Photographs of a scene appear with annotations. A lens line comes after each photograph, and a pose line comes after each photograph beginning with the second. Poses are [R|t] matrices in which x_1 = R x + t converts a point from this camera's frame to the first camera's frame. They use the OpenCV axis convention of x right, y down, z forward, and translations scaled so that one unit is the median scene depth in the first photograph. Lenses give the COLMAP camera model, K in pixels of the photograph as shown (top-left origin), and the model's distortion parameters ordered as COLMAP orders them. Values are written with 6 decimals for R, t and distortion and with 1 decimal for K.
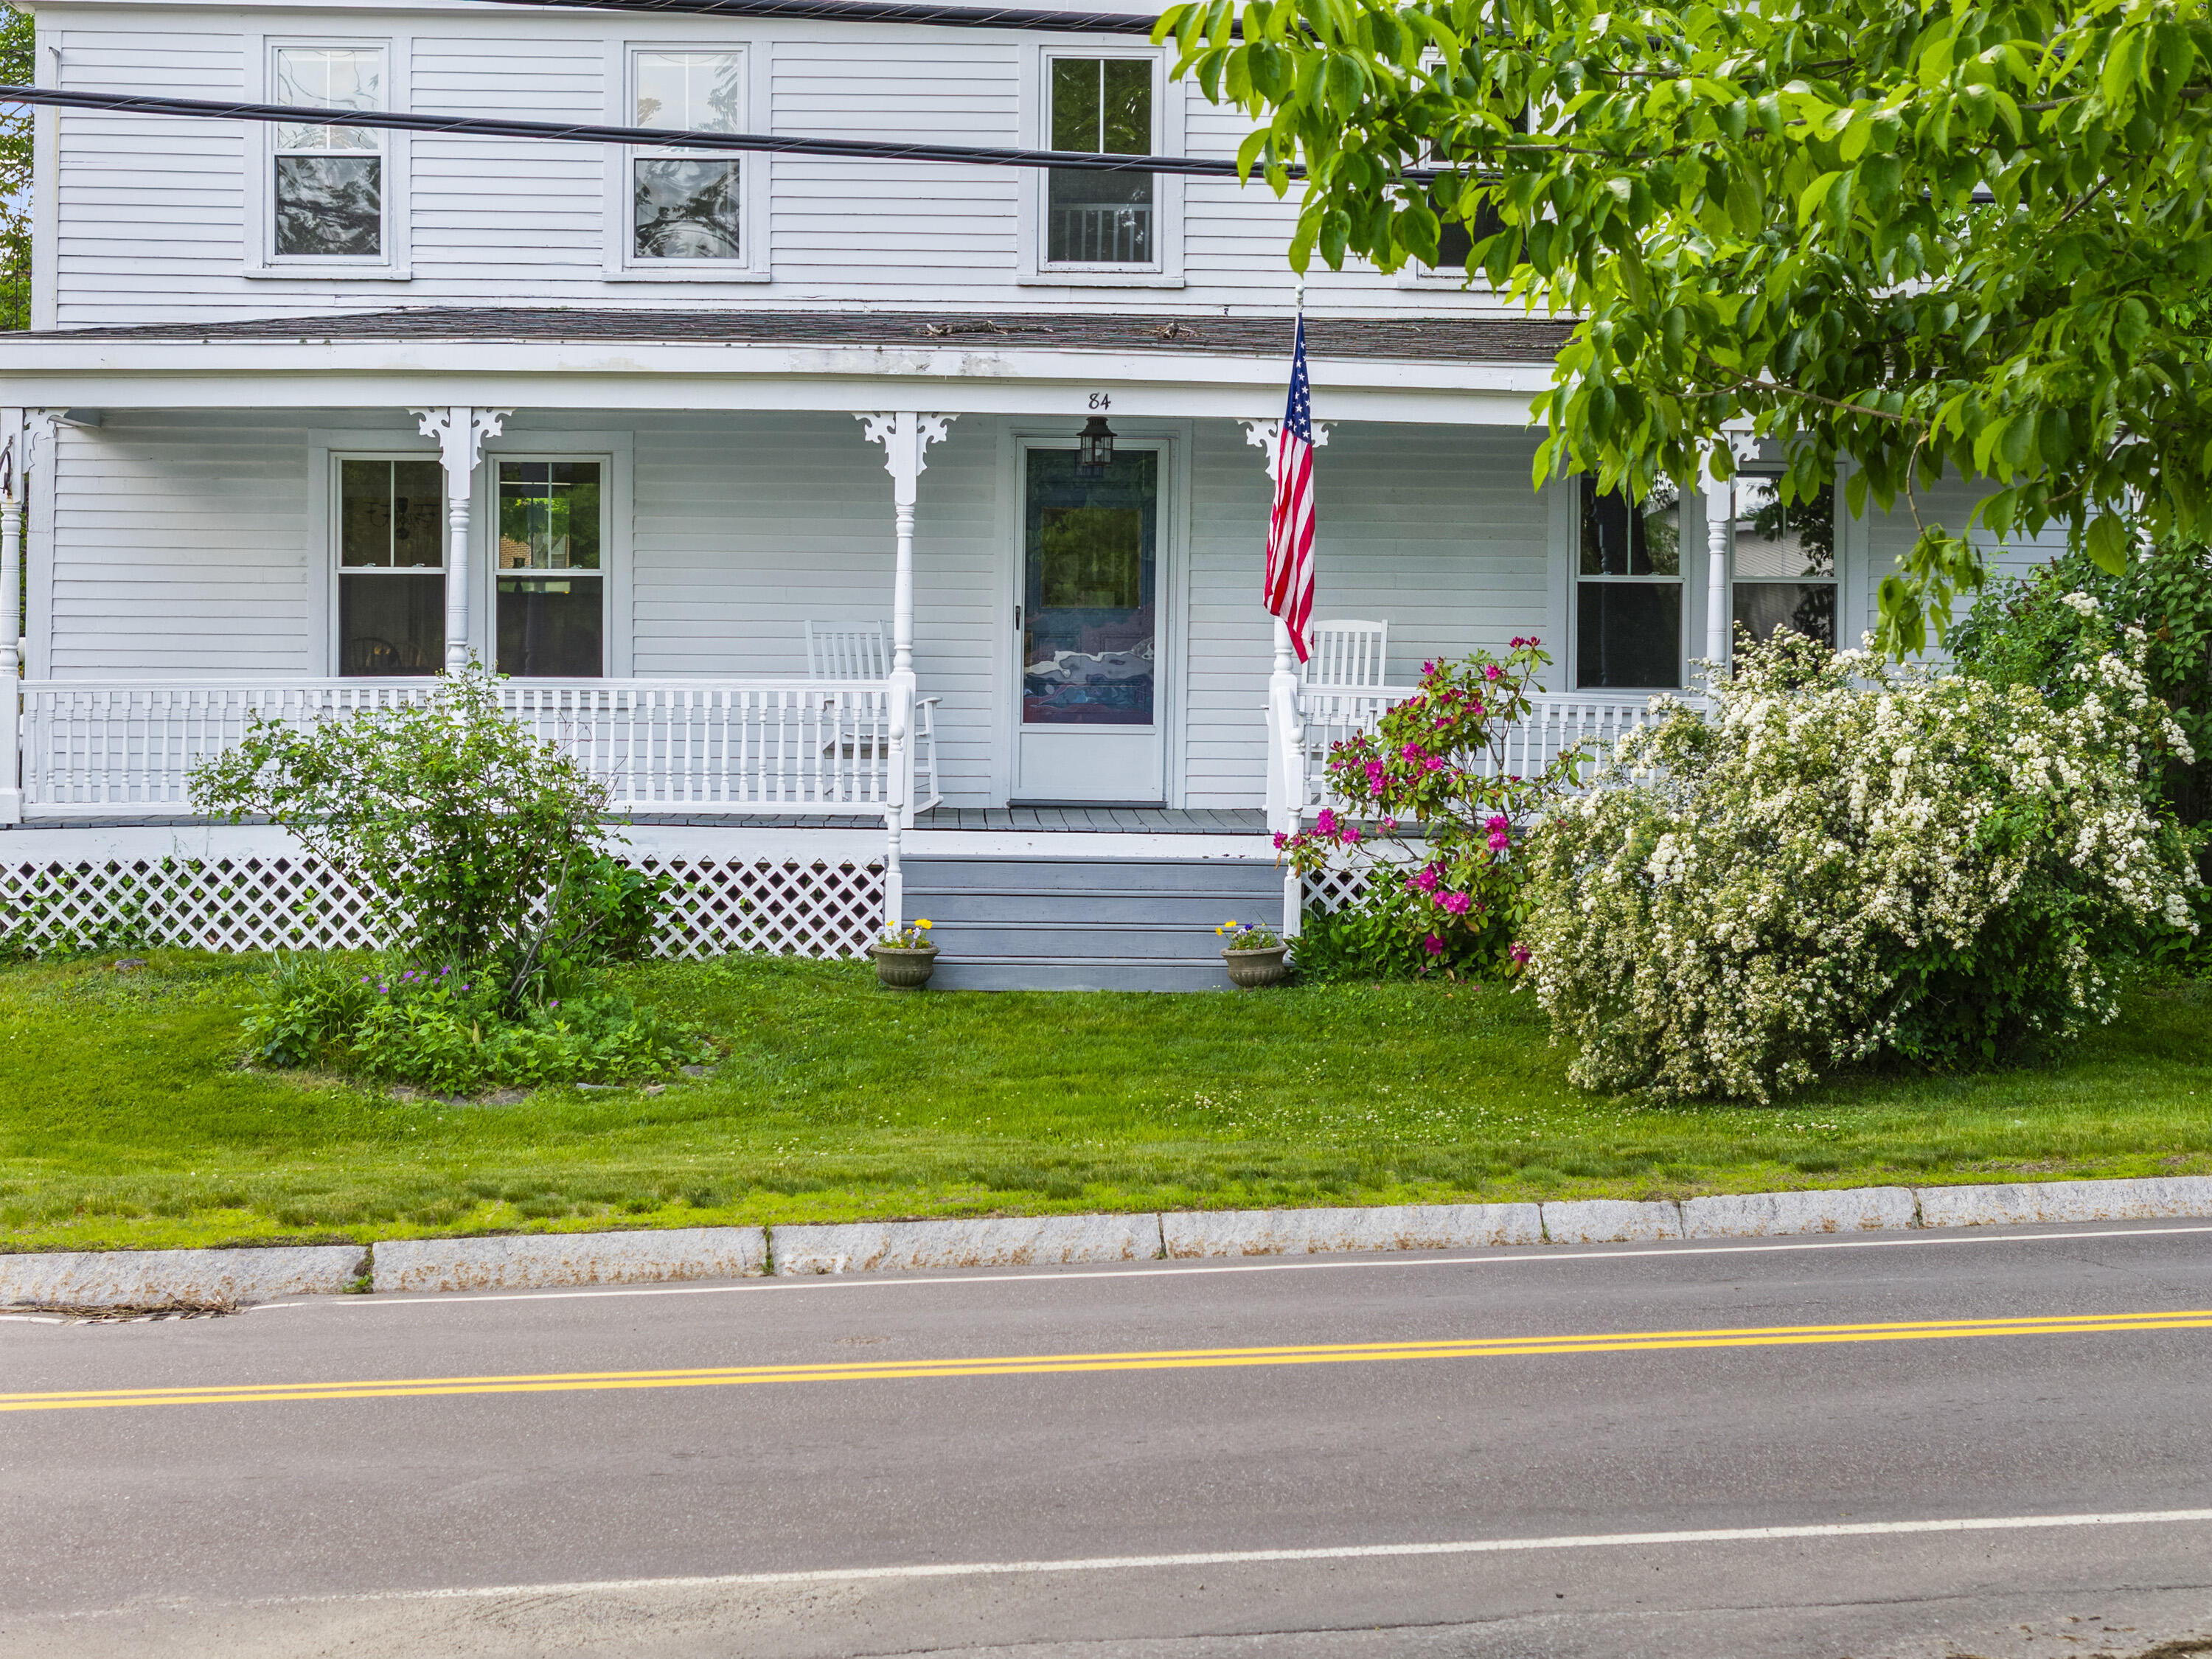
lens RADIAL K [[4612.4, 0, 1111.8], [0, 4612.4, 832.7], [0, 0, 1]] dist [0.028935, 0.000000]
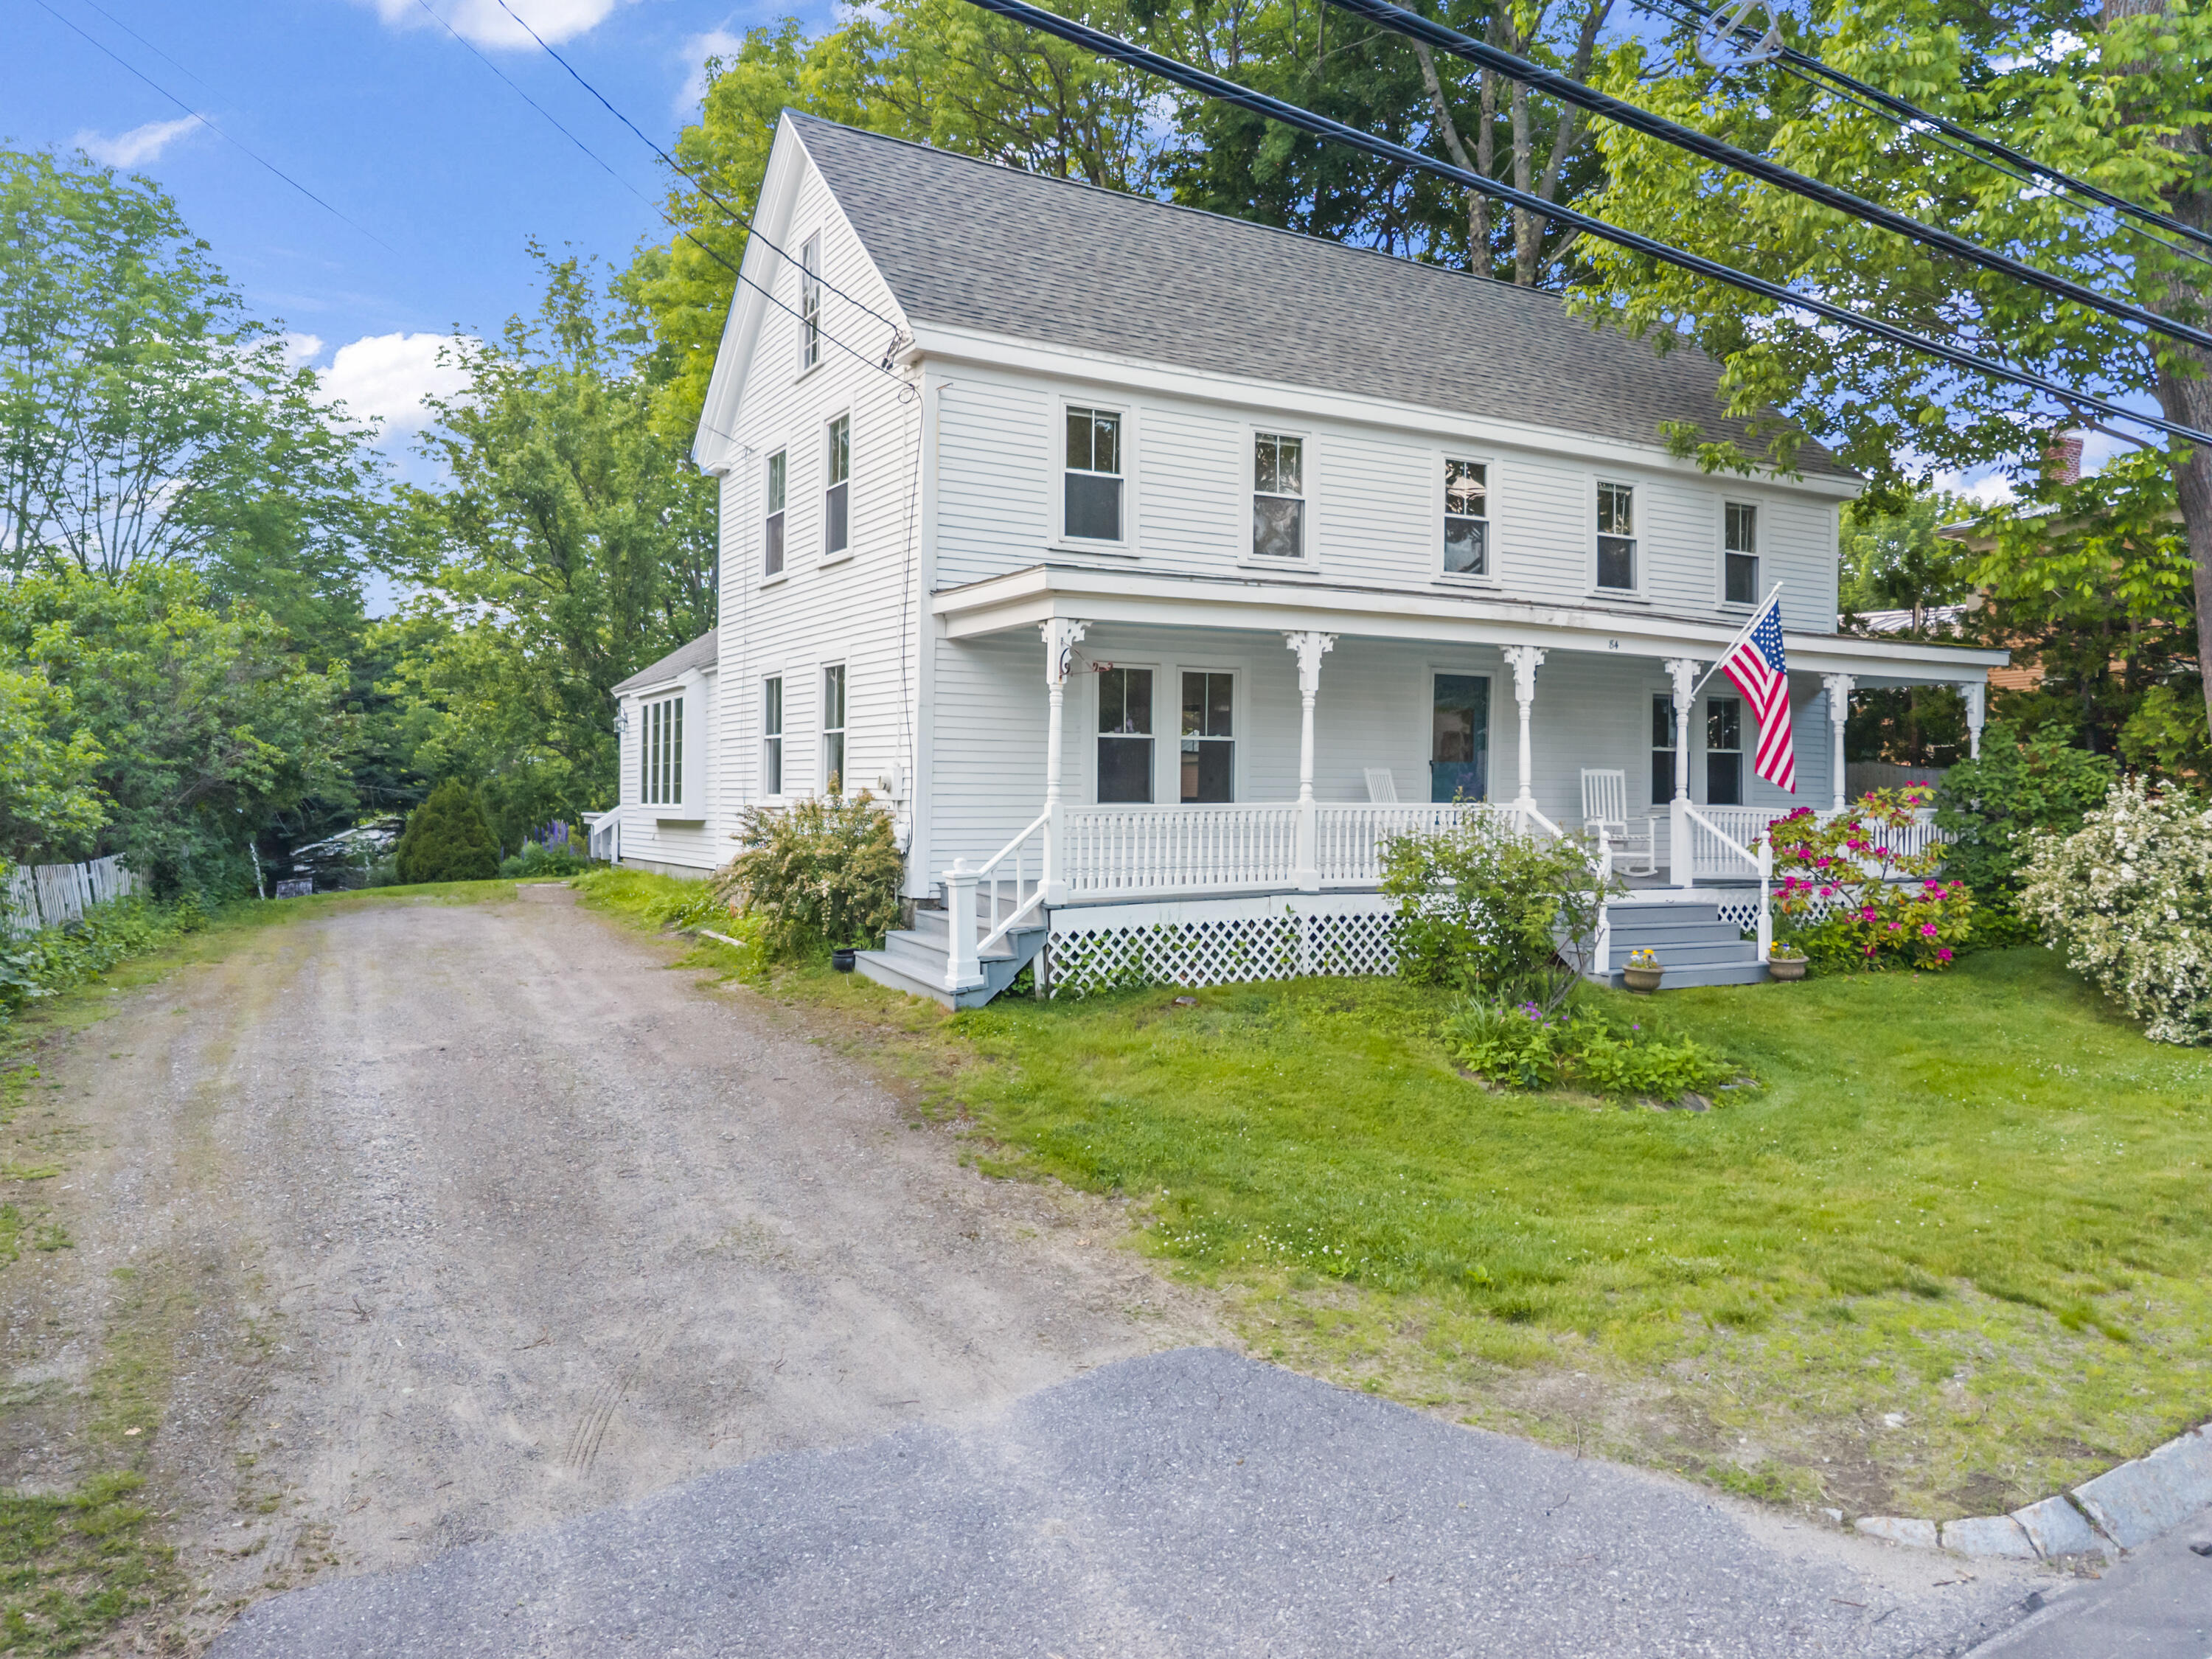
lens RADIAL K [[1516.2, 0, 1112.7], [0, 1516.2, 842.6], [0, 0, 1]] dist [0.034339, -0.034649]
pose [[0.885830, -0.015521, 0.463751, -0.443643], [0.015298, 0.999874, 0.004243, -0.023149], [-0.463758, 0.003336, 0.885956, 0.571448]]
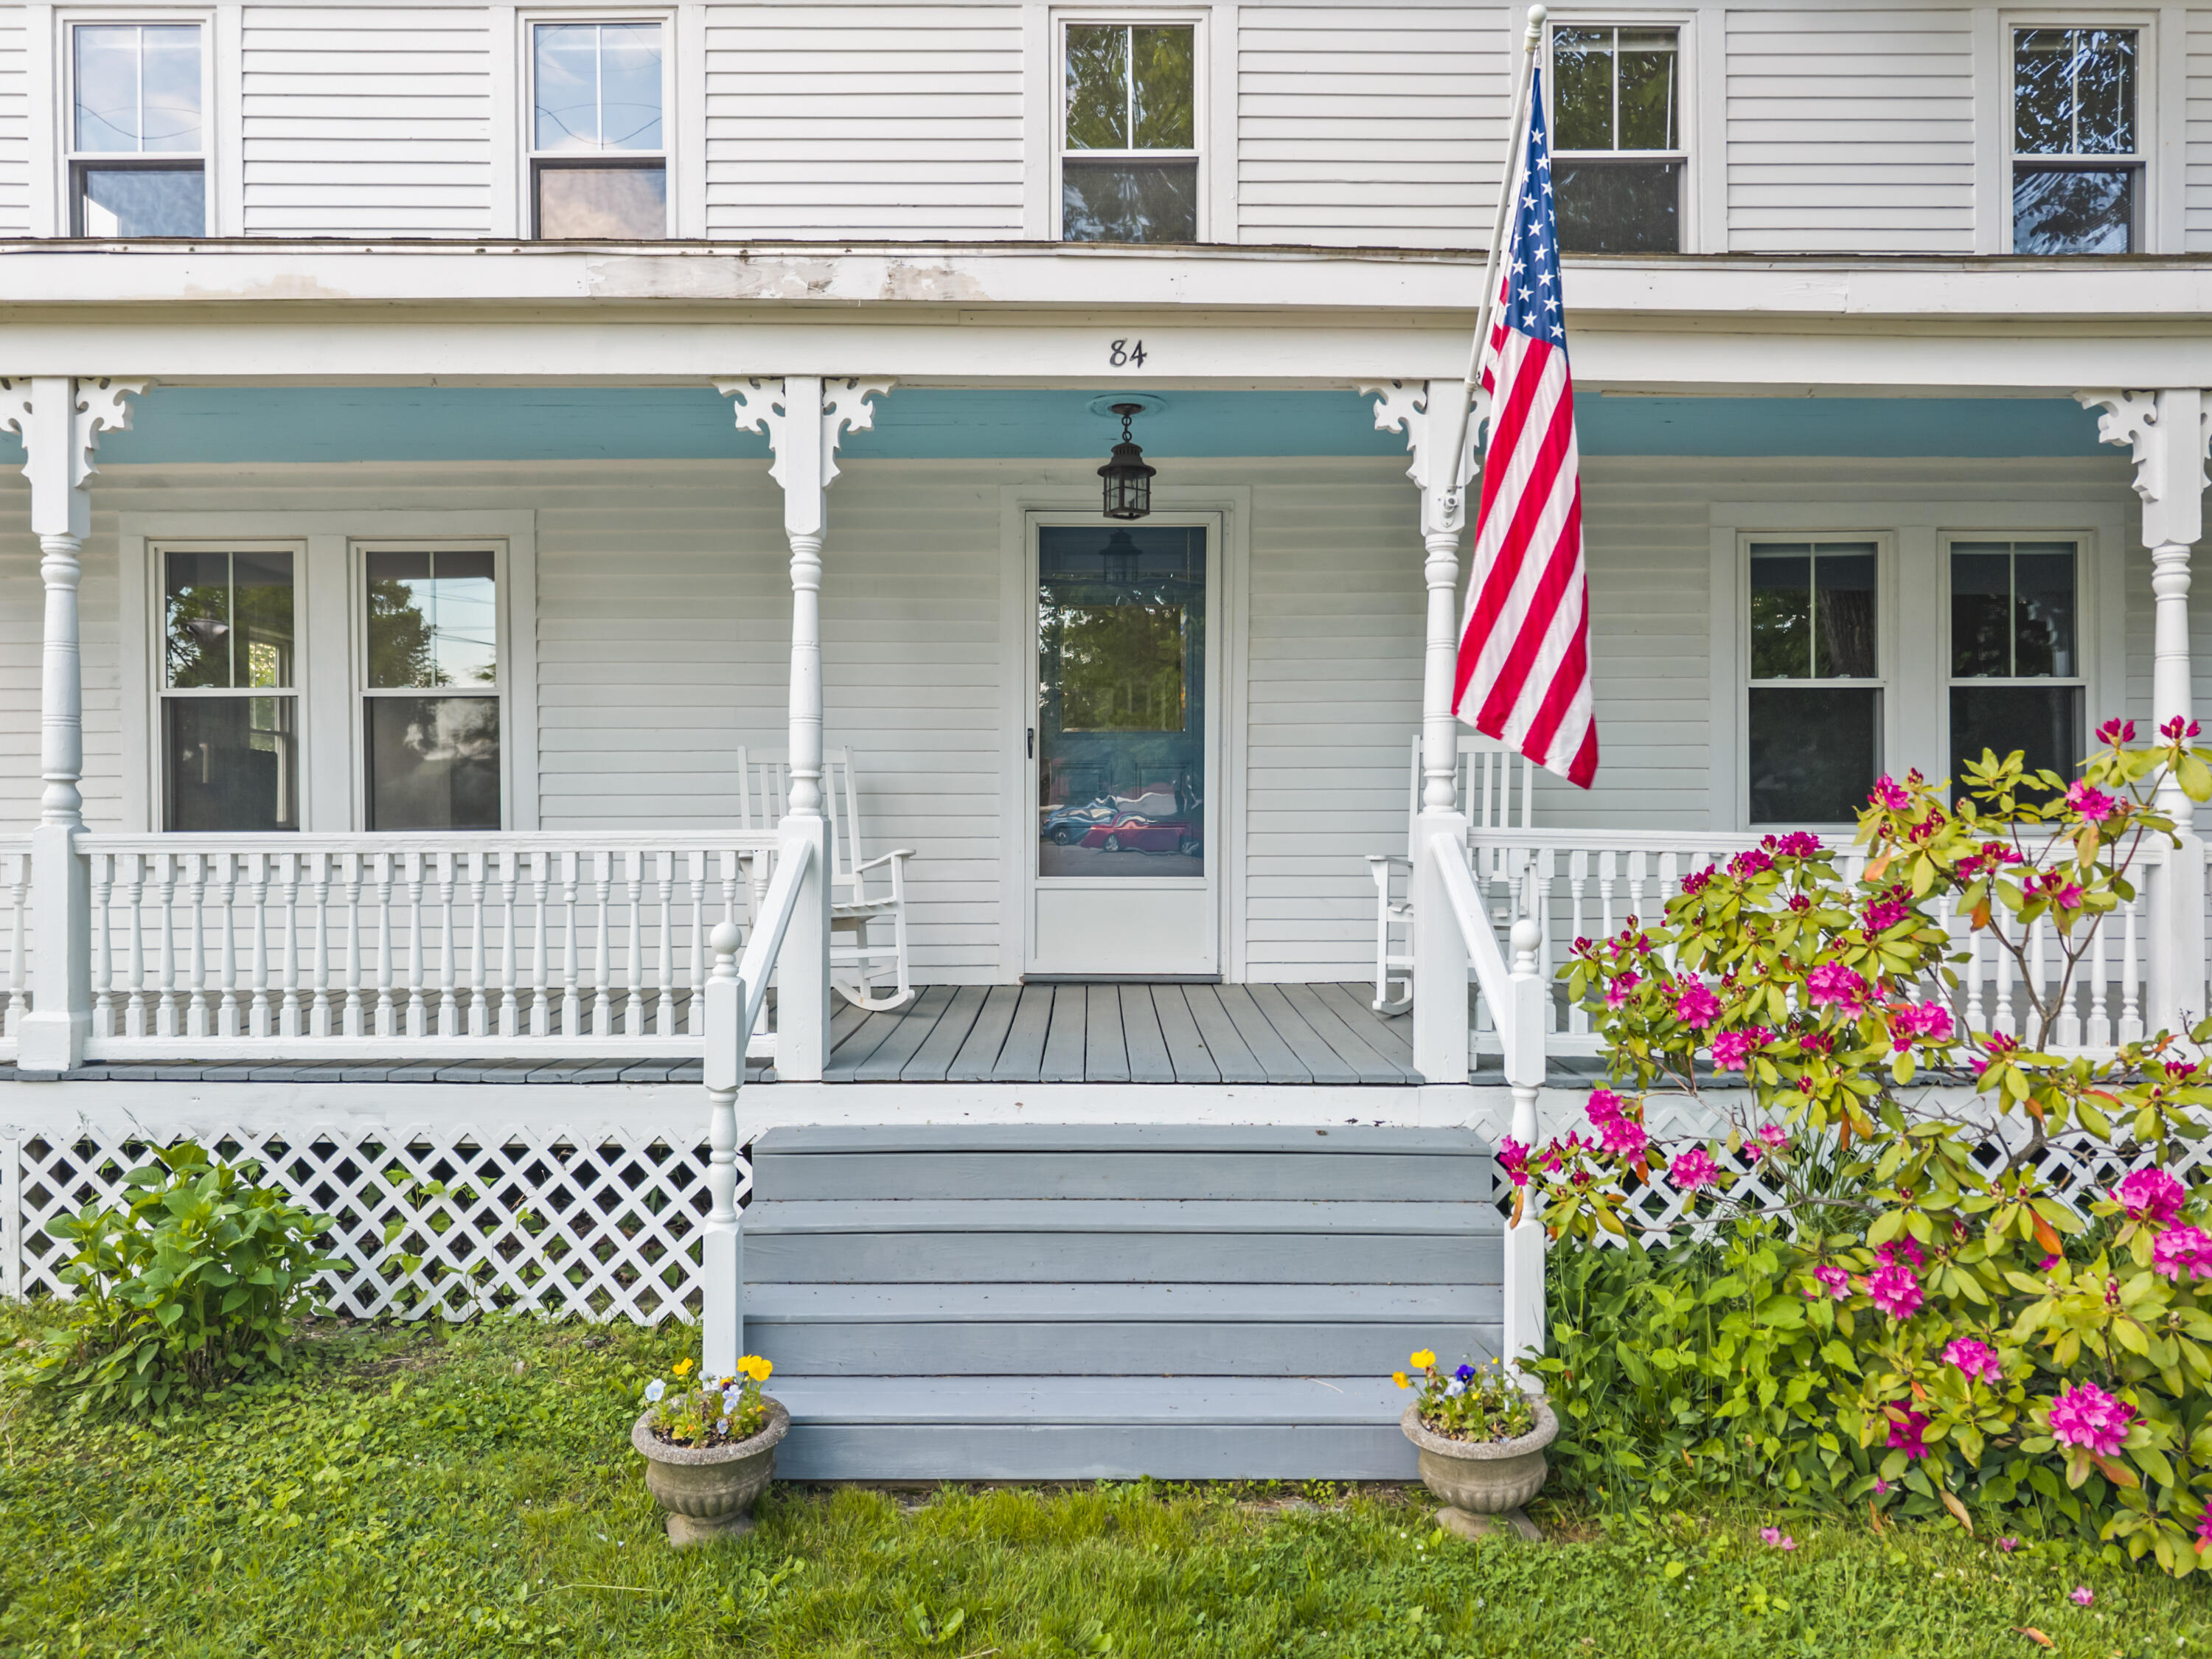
lens RADIAL K [[1516.2, 0, 1142.6], [0, 1516.2, 824.4], [0, 0, 1]] dist [0.034339, -0.034649]
pose [[0.999930, -0.011739, -0.001104, -0.001289], [0.011709, 0.999642, -0.024058, -0.028652], [0.001386, 0.024043, 0.999710, 0.805780]]
